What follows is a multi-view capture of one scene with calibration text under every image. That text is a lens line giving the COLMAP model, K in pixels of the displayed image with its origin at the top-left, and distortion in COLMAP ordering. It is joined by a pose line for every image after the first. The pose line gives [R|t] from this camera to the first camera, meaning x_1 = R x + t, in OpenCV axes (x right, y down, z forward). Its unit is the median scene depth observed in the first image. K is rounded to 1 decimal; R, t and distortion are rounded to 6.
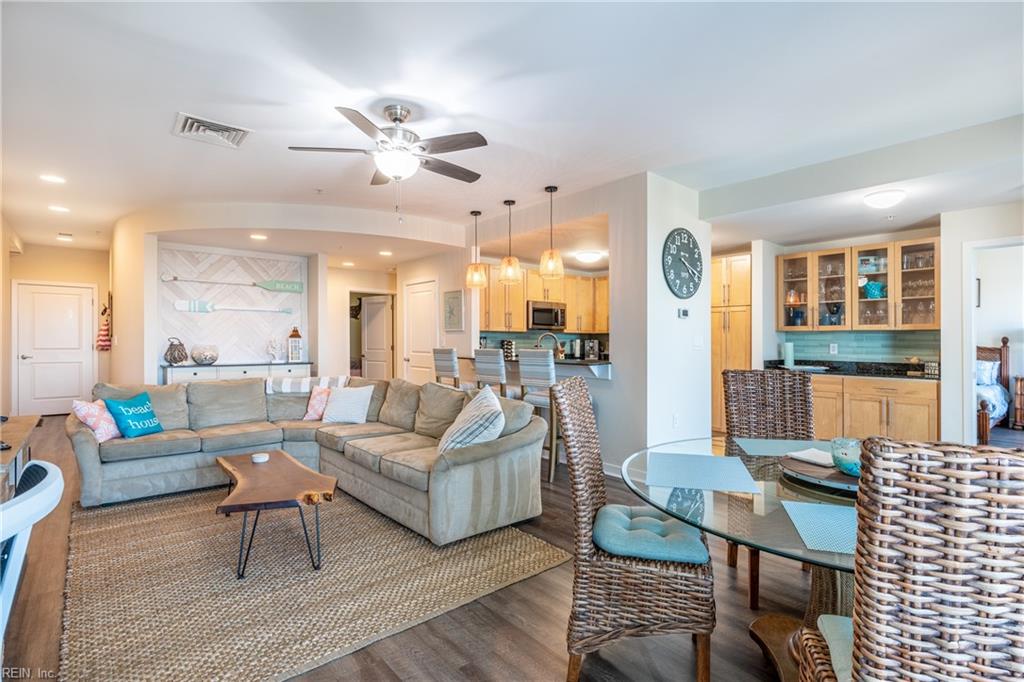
lens RADIAL K [[501.6, 0, 523.8], [0, 501.6, 348.5], [0, 0, 1]] dist [-0.001706, 0.000519]
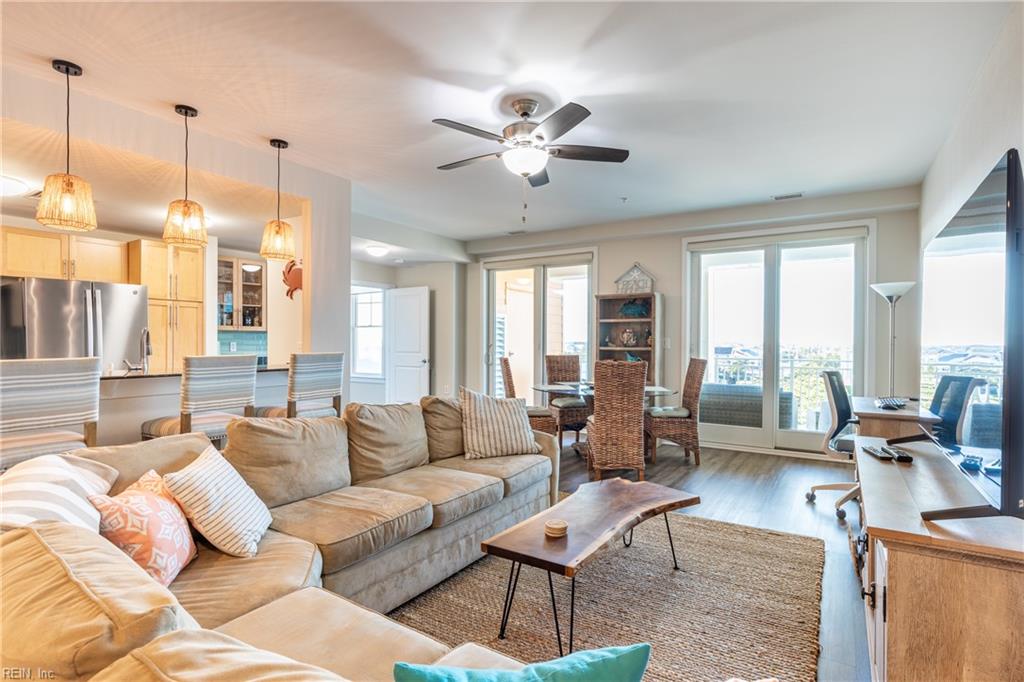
lens RADIAL K [[529.6, 0, 512.0], [0, 529.6, 341.0], [0, 0, 1]] dist [0.000319, -0.000070]
pose [[-0.277929, -0.006332, 0.960581, -0.740867], [0.011170, 0.999889, 0.009823, -0.018041], [-0.960537, 0.013460, -0.277827, 0.791947]]
